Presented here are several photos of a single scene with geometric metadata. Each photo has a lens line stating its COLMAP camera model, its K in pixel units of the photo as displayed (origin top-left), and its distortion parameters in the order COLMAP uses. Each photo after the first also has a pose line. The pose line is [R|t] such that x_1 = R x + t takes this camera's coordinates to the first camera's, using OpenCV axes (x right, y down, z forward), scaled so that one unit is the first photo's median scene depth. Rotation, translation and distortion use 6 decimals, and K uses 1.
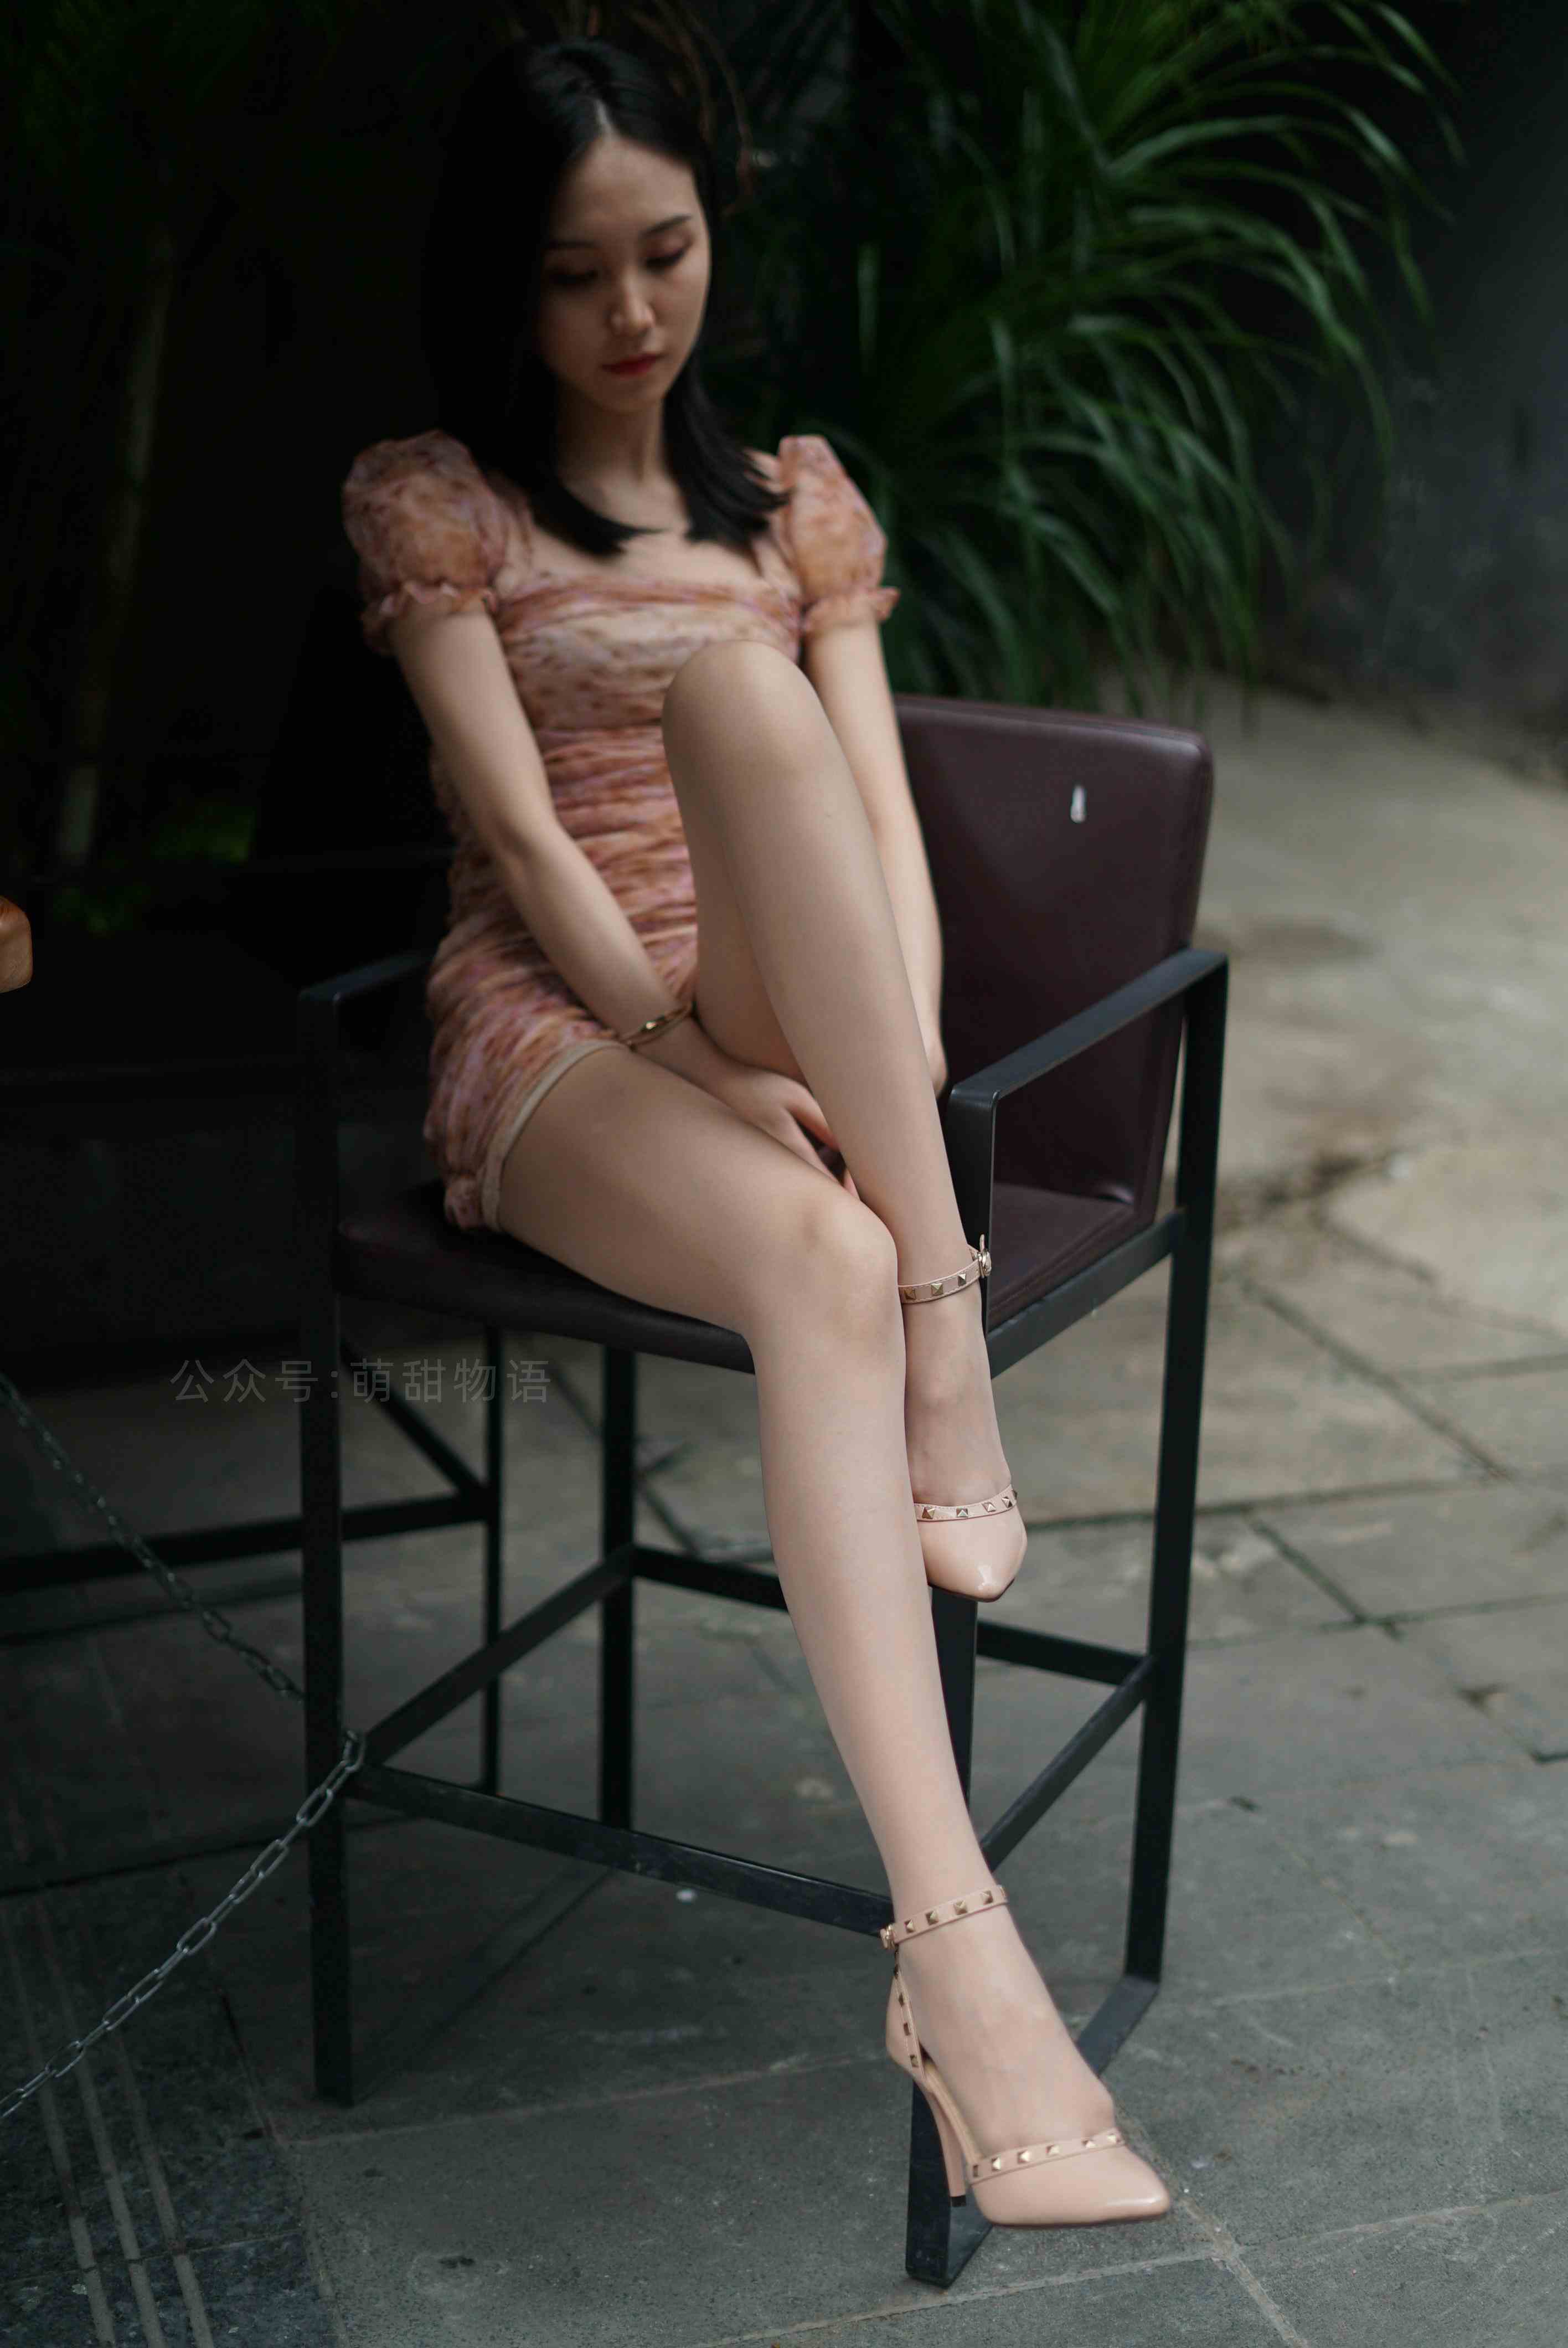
lens RADIAL K [[3658.0, 0, 784.0], [0, 3658.0, 1174.0], [0, 0, 1]] dist [0.006466, -0.093276]
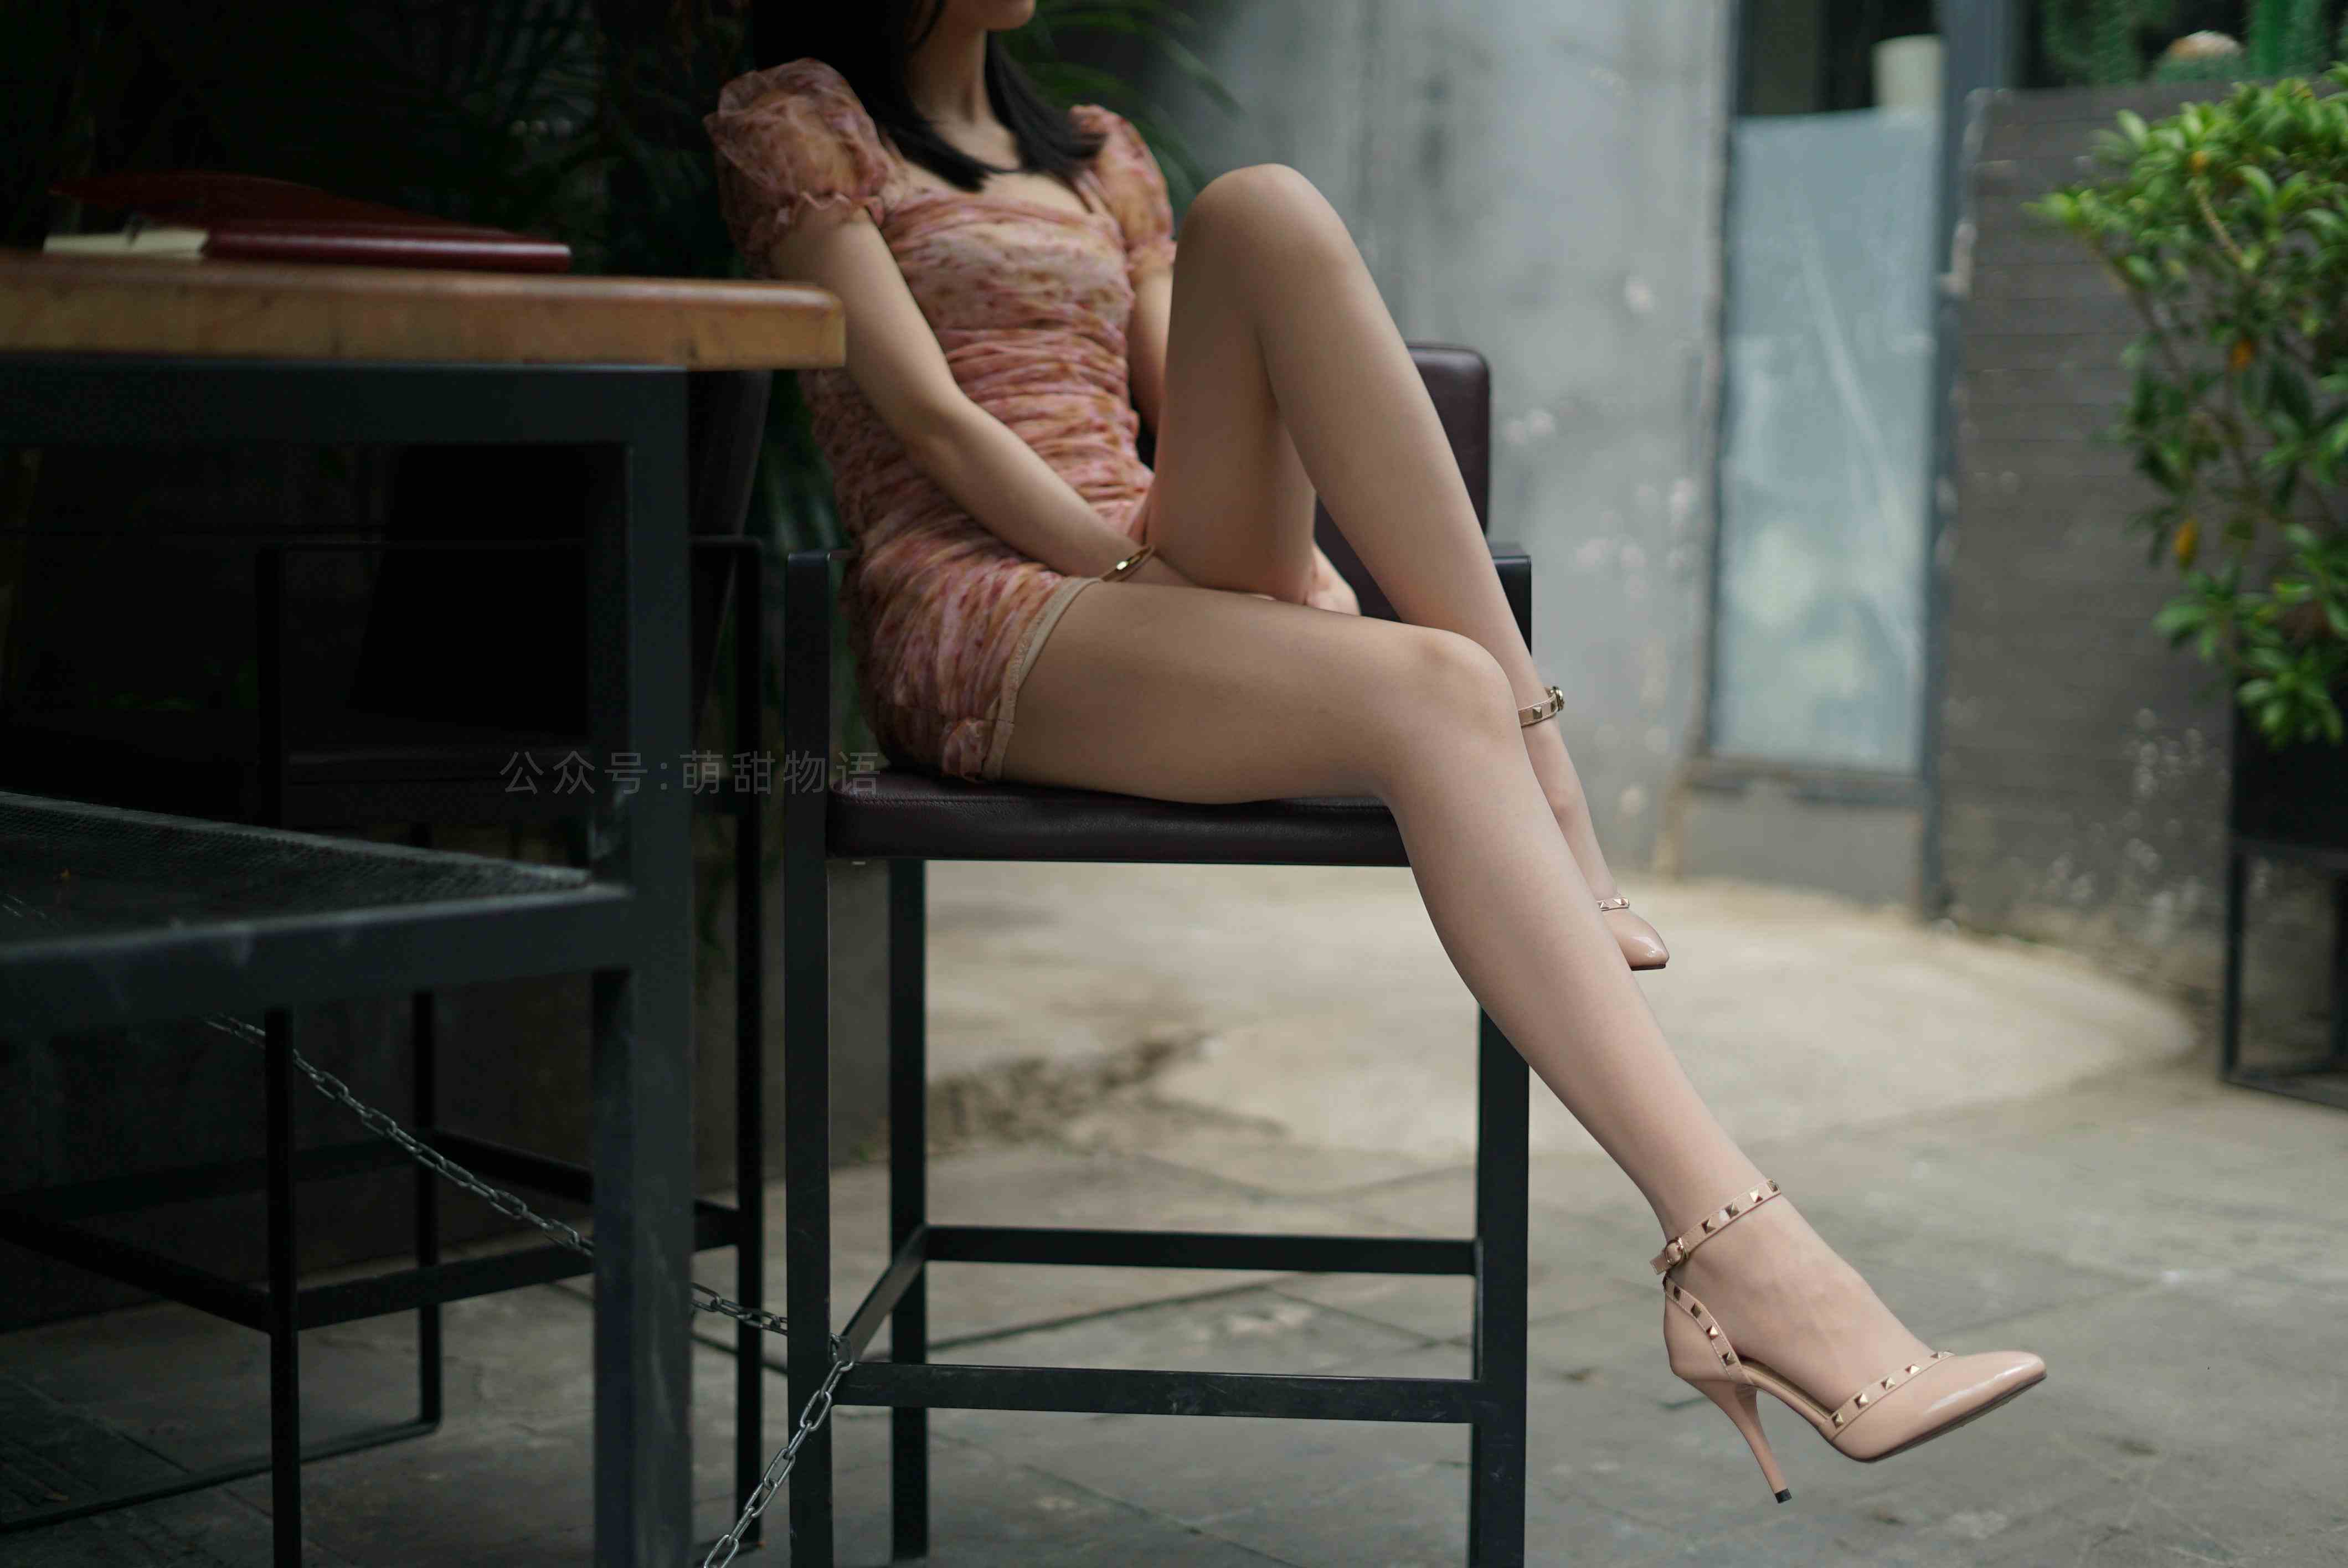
lens RADIAL K [[3629.4, 0, 1174.6], [0, 3629.4, 818.1], [0, 0, 1]] dist [0.181893, -0.028120]
pose [[0.936255, -0.063191, 0.345592, -0.373093], [0.126770, 0.978184, -0.164578, 0.195587], [-0.327653, 0.197898, 0.923840, 0.042078]]
